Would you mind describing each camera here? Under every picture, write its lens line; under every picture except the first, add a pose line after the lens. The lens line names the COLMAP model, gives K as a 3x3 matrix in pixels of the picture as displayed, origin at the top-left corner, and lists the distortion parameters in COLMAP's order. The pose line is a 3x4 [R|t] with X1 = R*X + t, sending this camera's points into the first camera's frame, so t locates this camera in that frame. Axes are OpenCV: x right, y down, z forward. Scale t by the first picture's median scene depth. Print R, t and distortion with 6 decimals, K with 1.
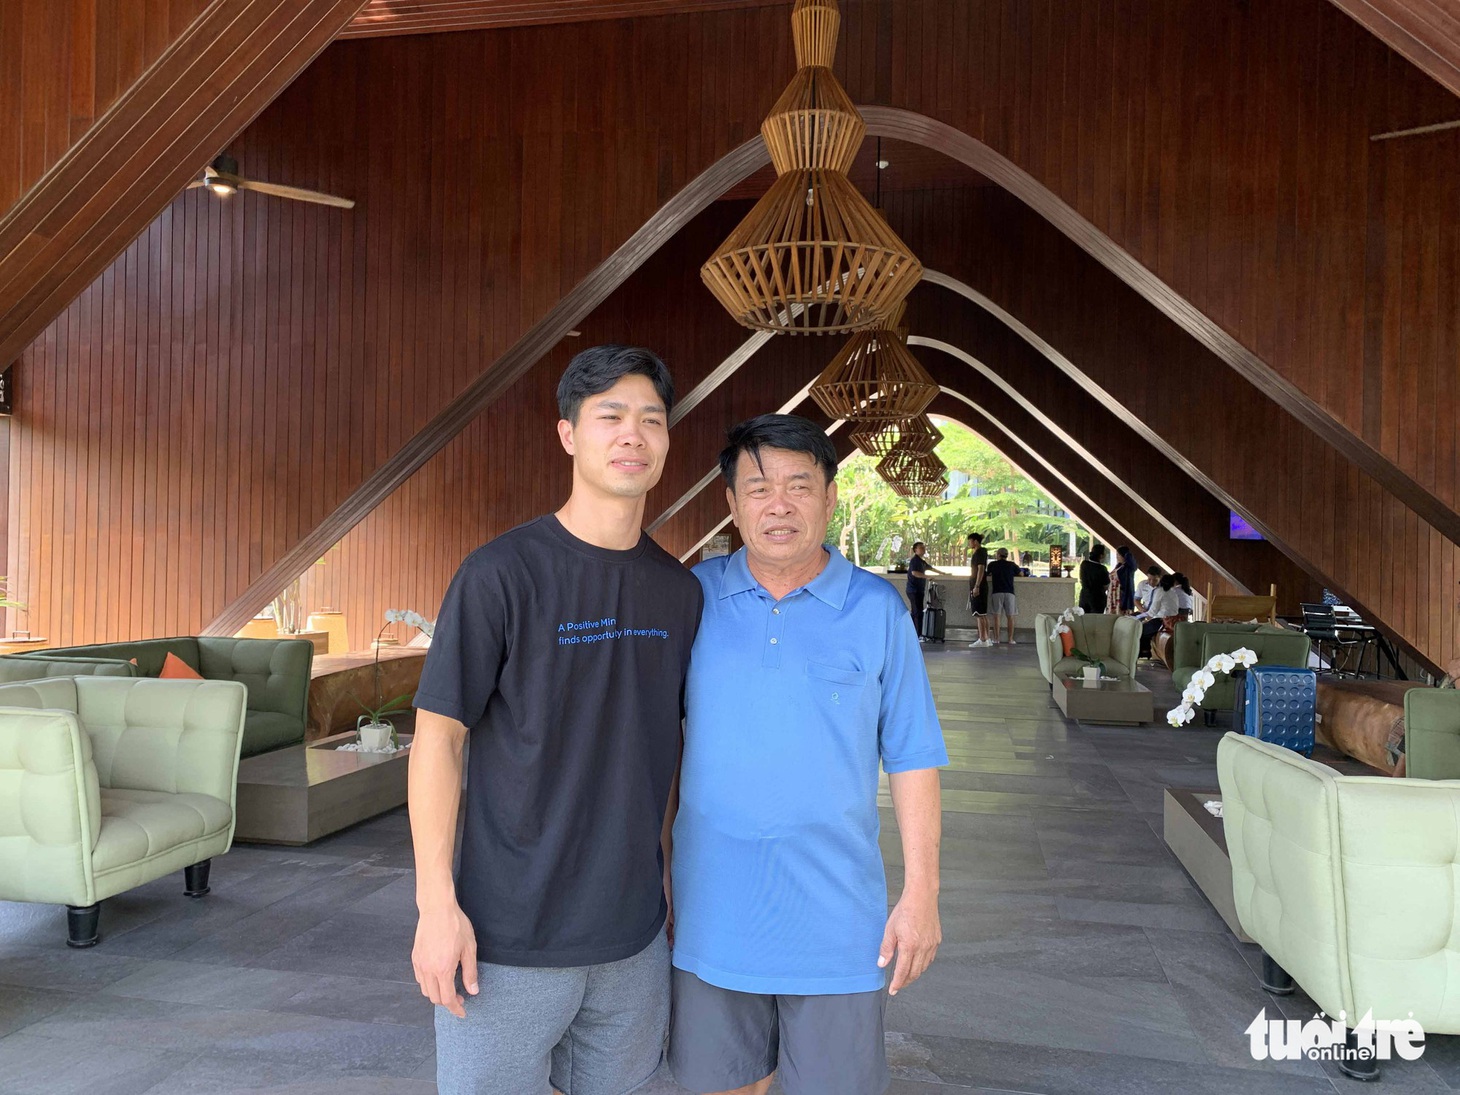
lens RADIAL K [[1145.3, 0, 730.0], [0, 1145.3, 547.5], [0, 0, 1]] dist [0.008412, 0.003212]
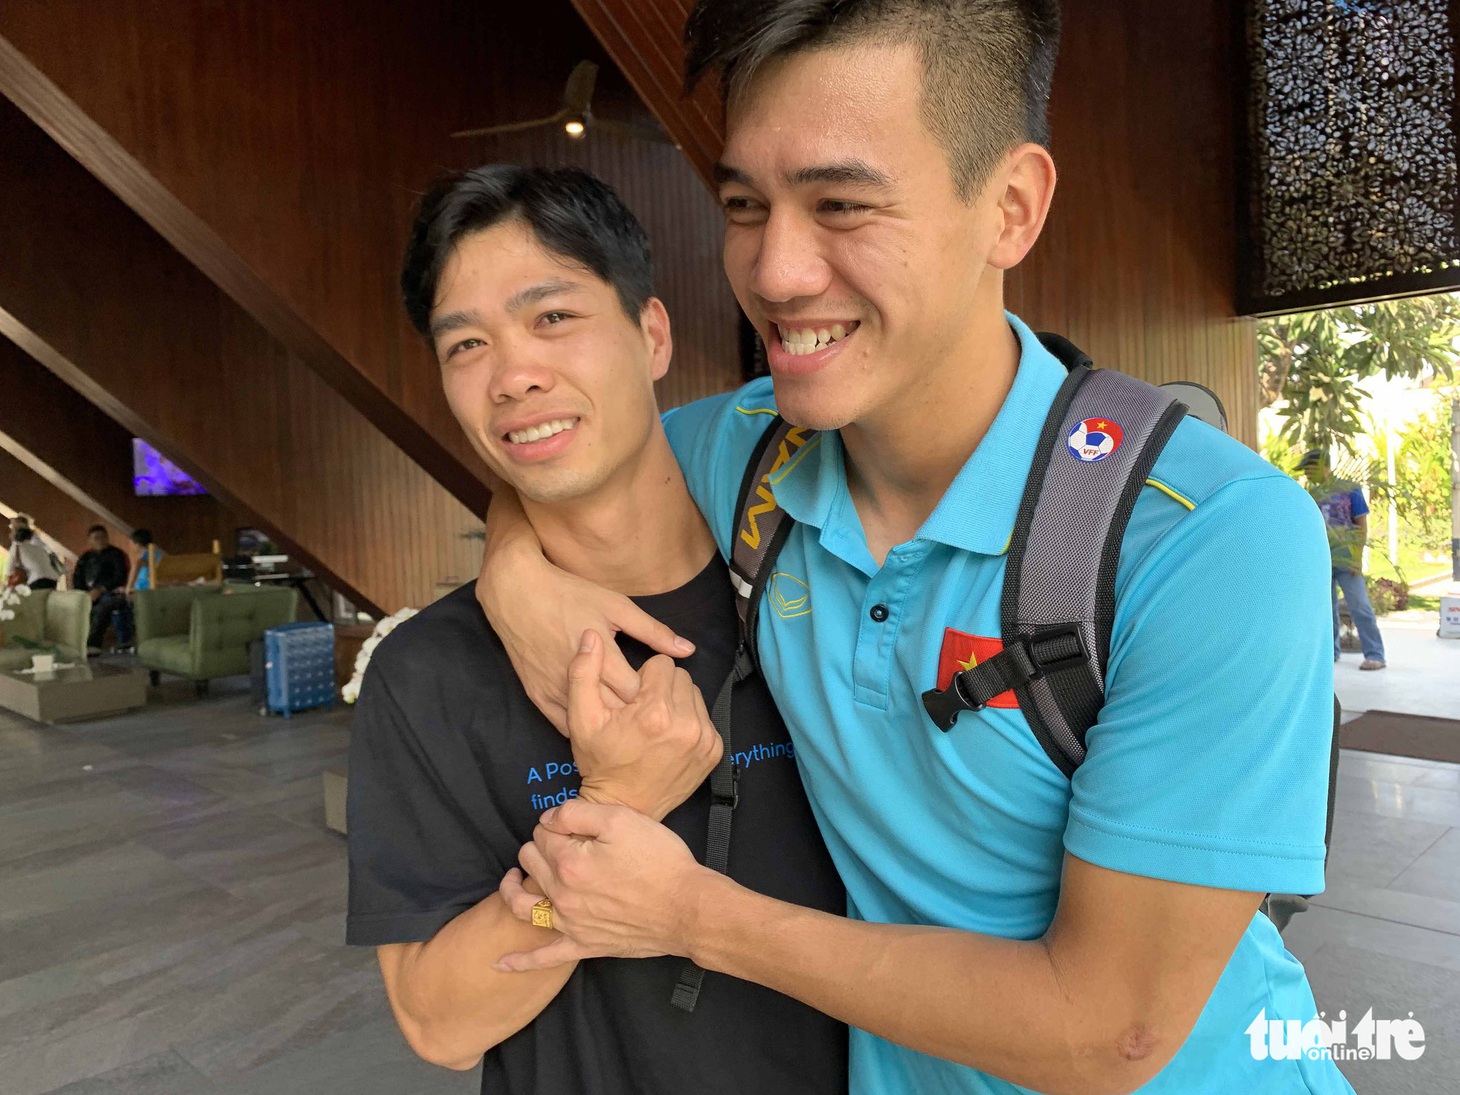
lens RADIAL K [[1145.3, 0, 730.0], [0, 1145.3, 547.5], [0, 0, 1]] dist [0.008412, 0.003212]
pose [[0.552505, -0.082269, 0.829440, -0.121488], [0.044904, 0.996610, 0.068939, -0.012375], [-0.832299, -0.000844, 0.554326, 0.137512]]
